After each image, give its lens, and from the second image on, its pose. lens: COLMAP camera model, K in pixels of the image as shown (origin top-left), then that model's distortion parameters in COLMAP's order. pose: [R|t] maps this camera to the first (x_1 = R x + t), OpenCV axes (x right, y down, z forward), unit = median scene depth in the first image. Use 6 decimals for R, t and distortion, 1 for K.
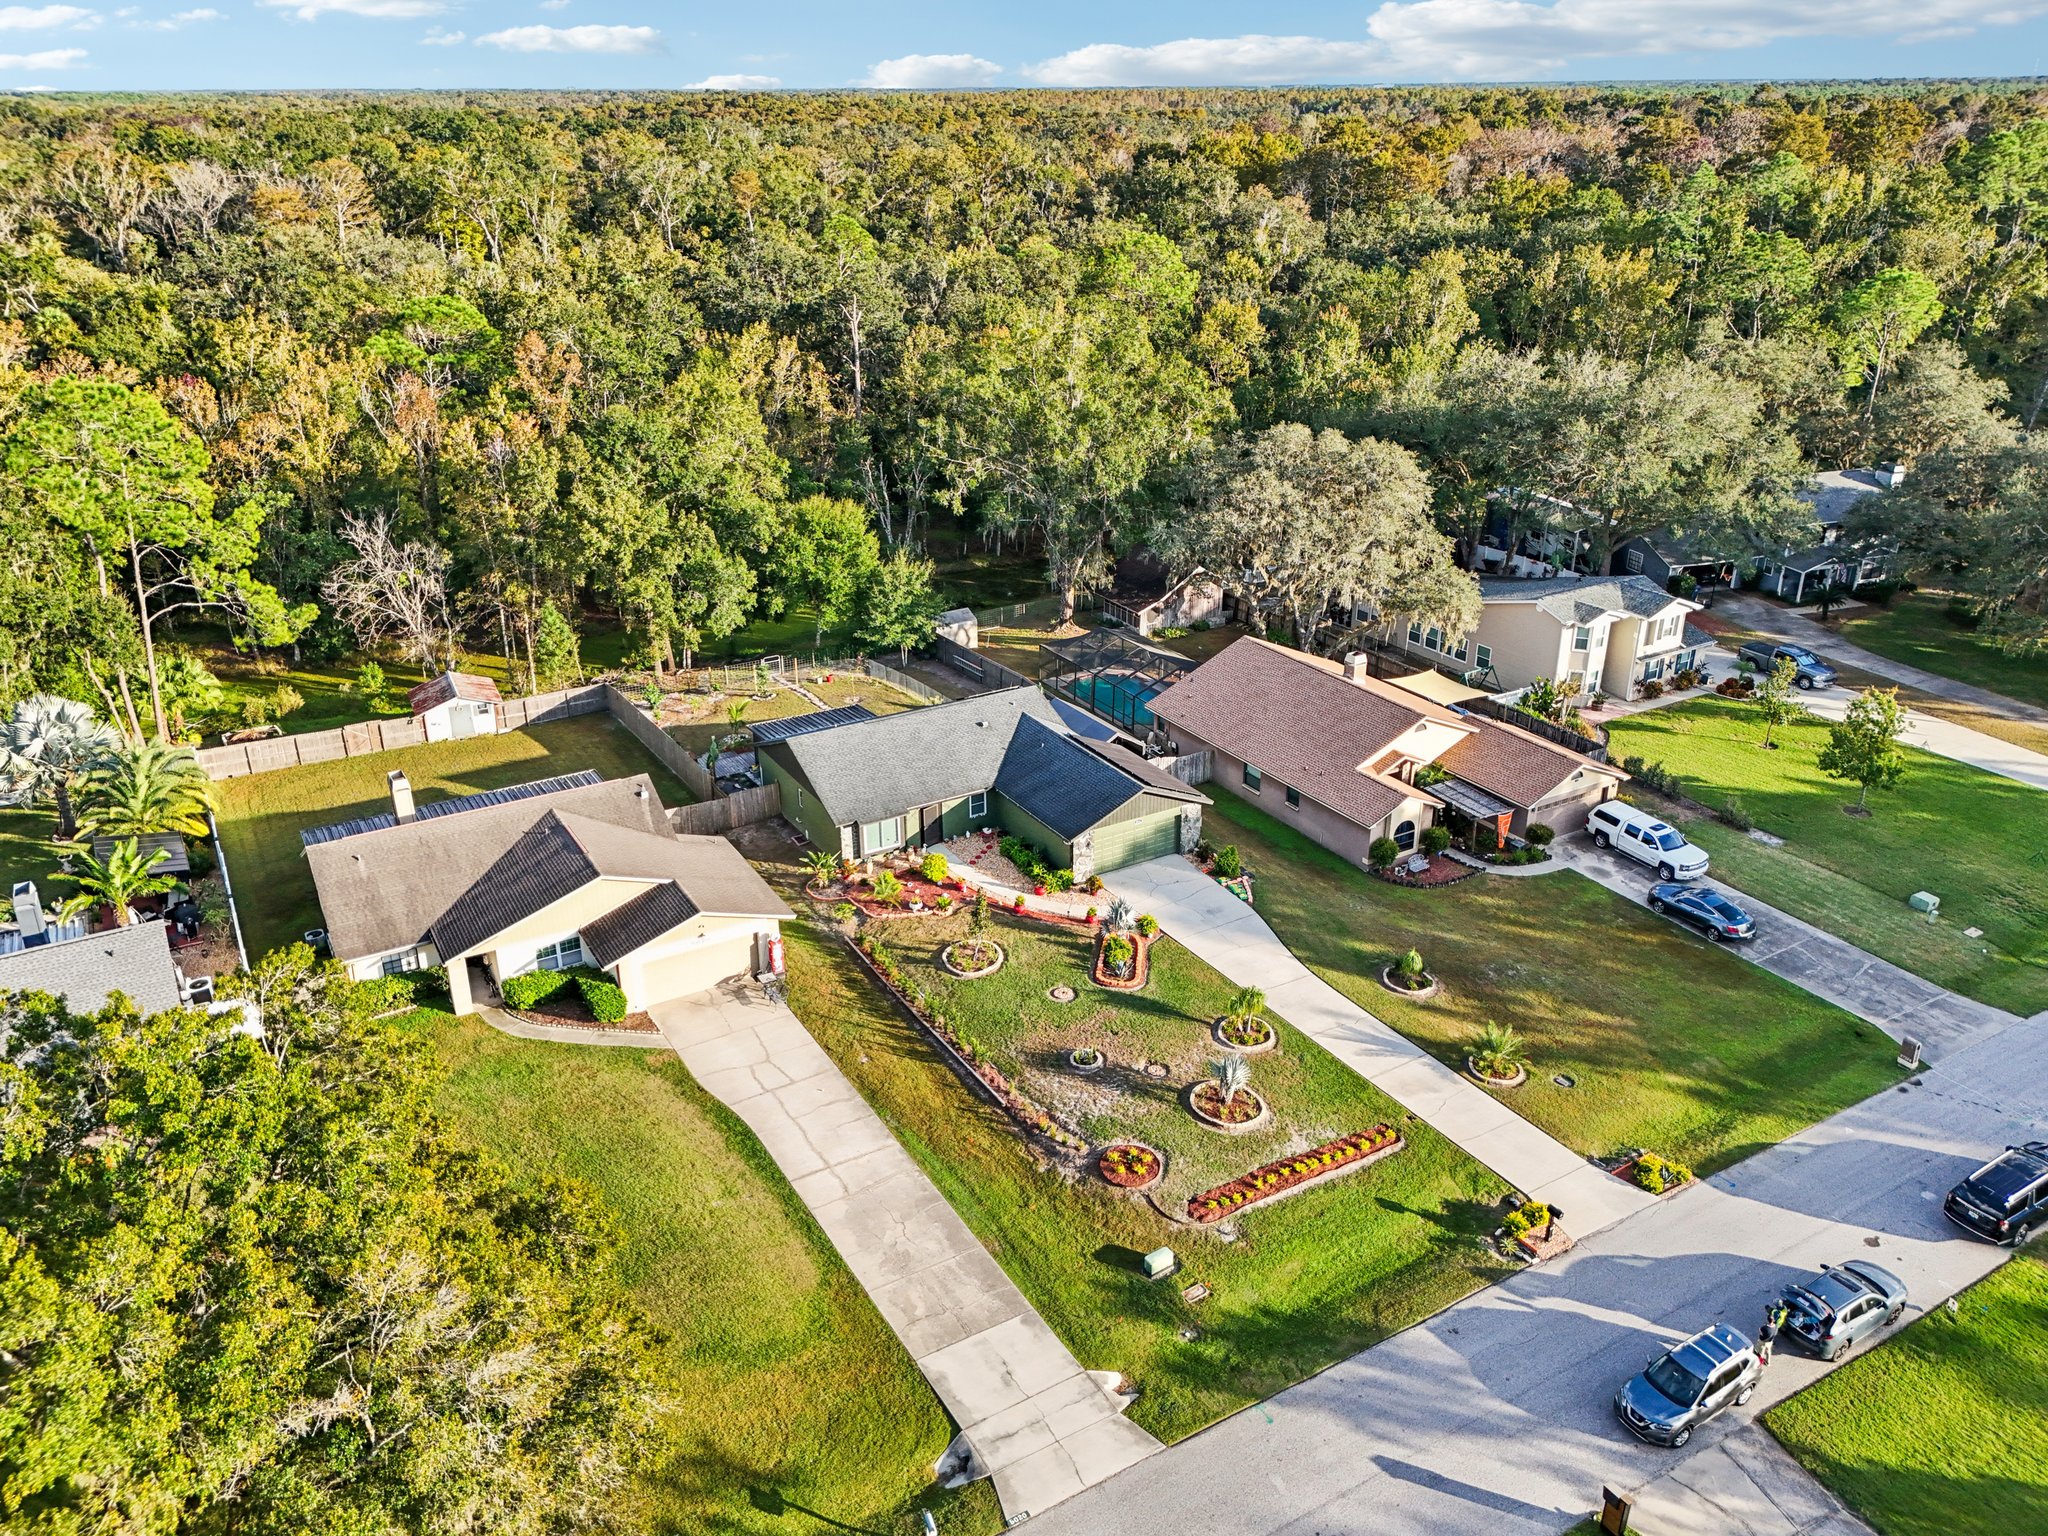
lens RADIAL K [[1456.9, 0, 973.2], [0, 1456.9, 762.6], [0, 0, 1]] dist [0.066766, -0.063605]
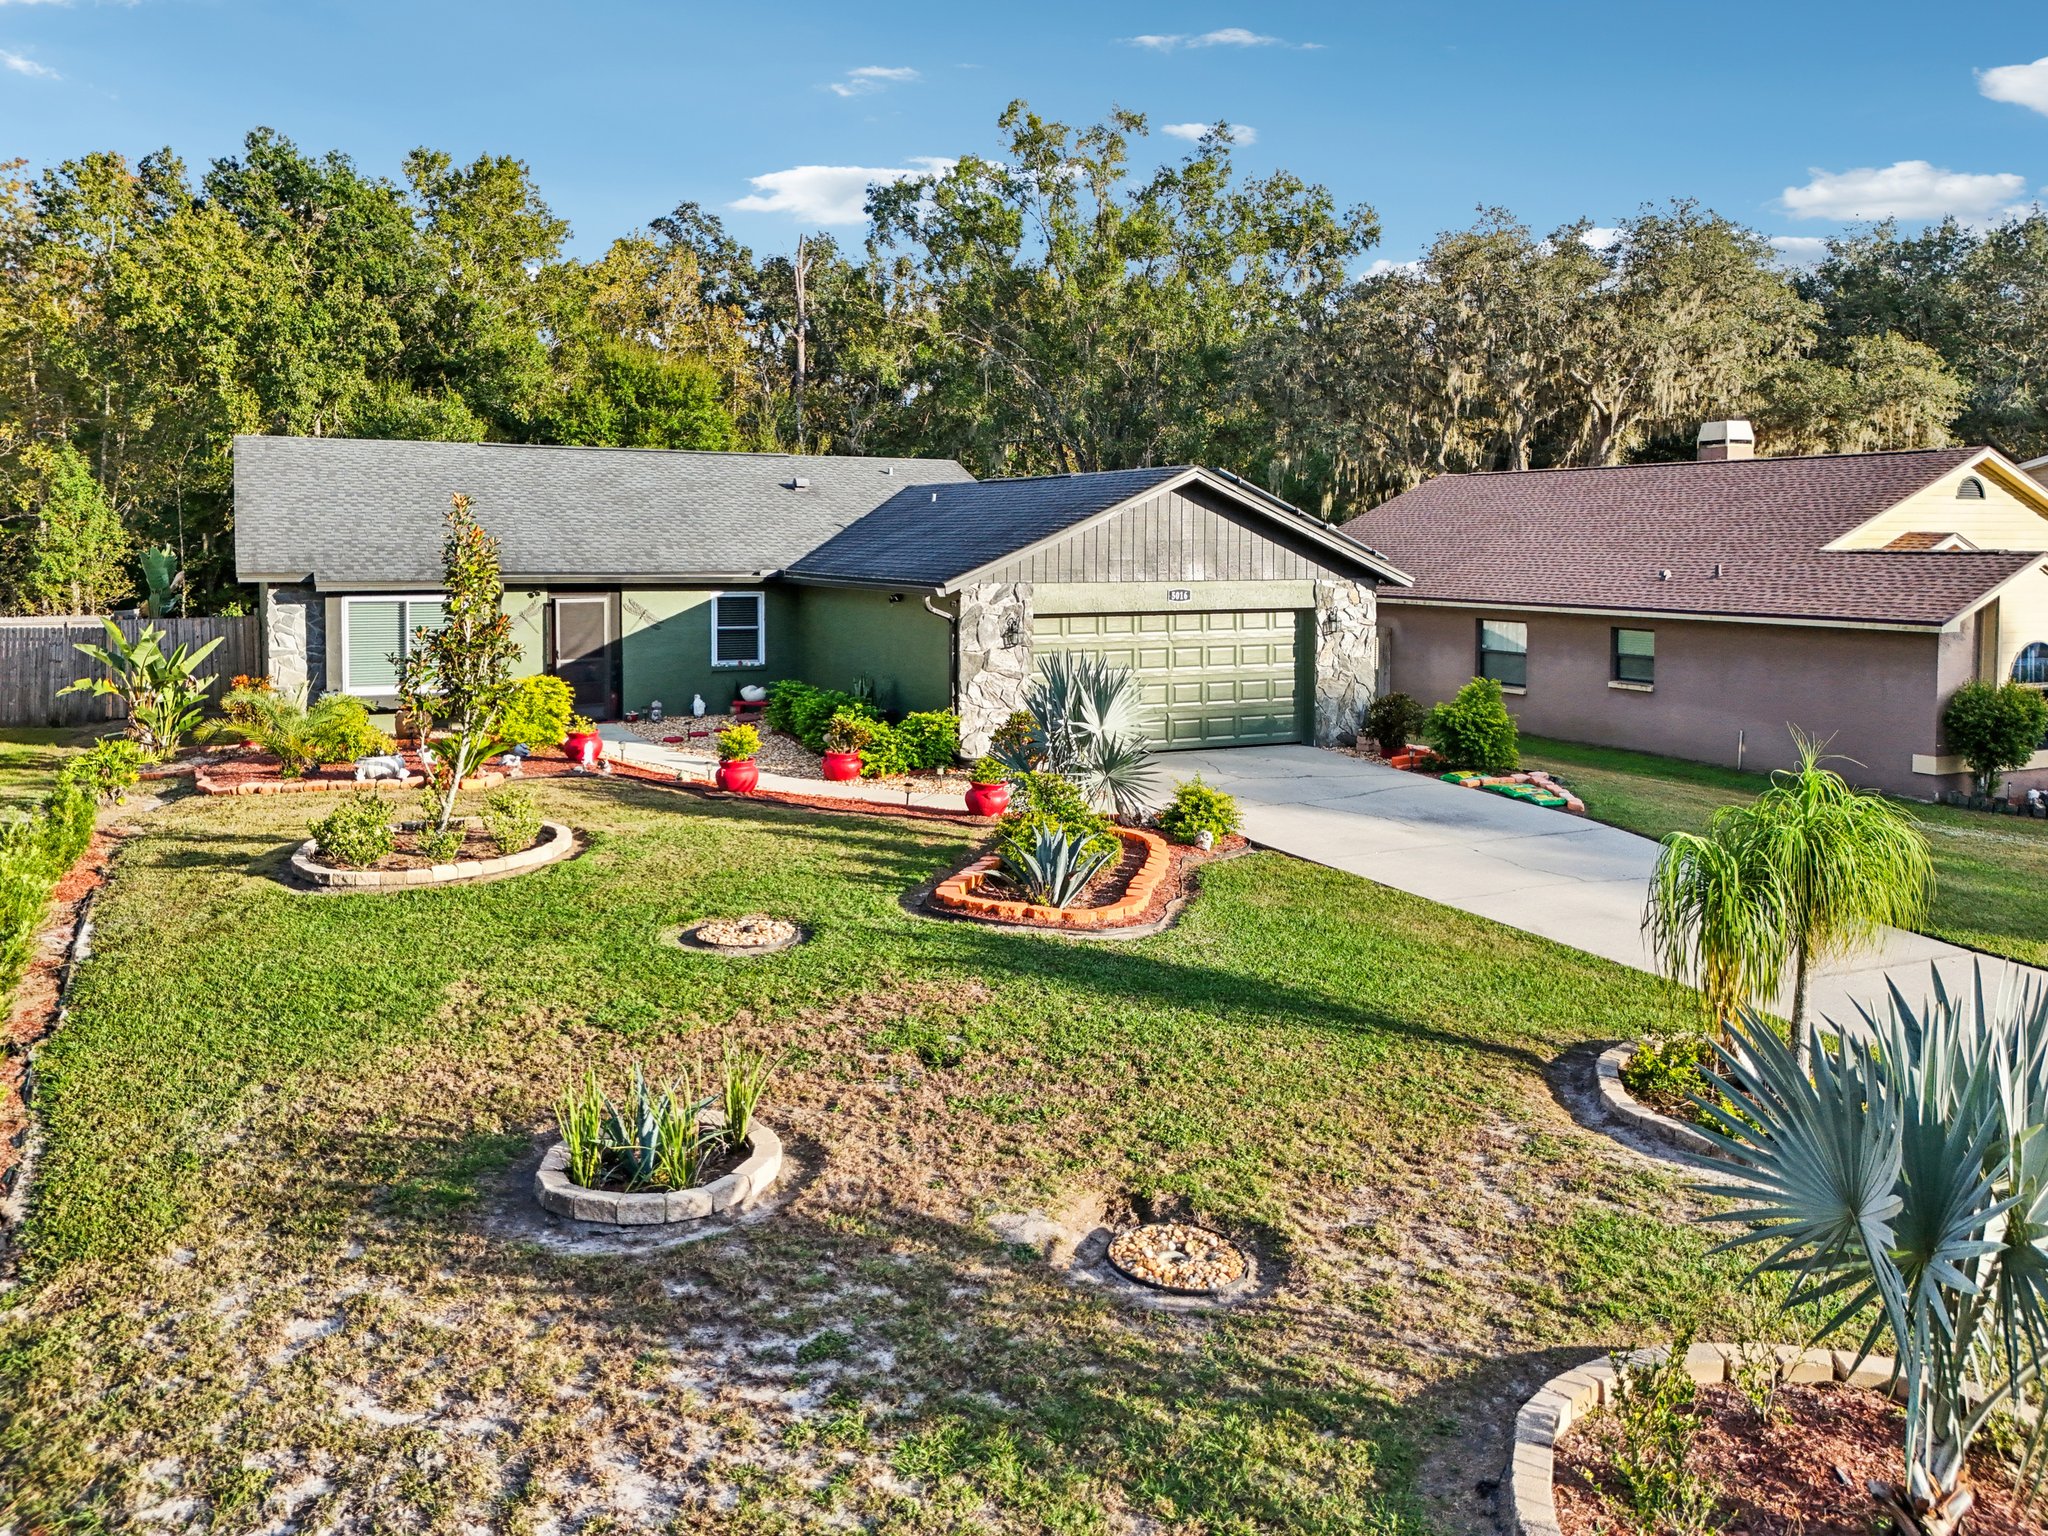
lens RADIAL K [[1538.8, 0, 1002.6], [0, 1538.8, 606.7], [0, 0, 1]] dist [0.082900, -0.124702]
pose [[0.998184, 0.030289, -0.052066, 0.104962], [-0.047130, 0.931009, -0.361941, 0.188866], [0.037511, 0.363738, 0.930746, 0.780511]]
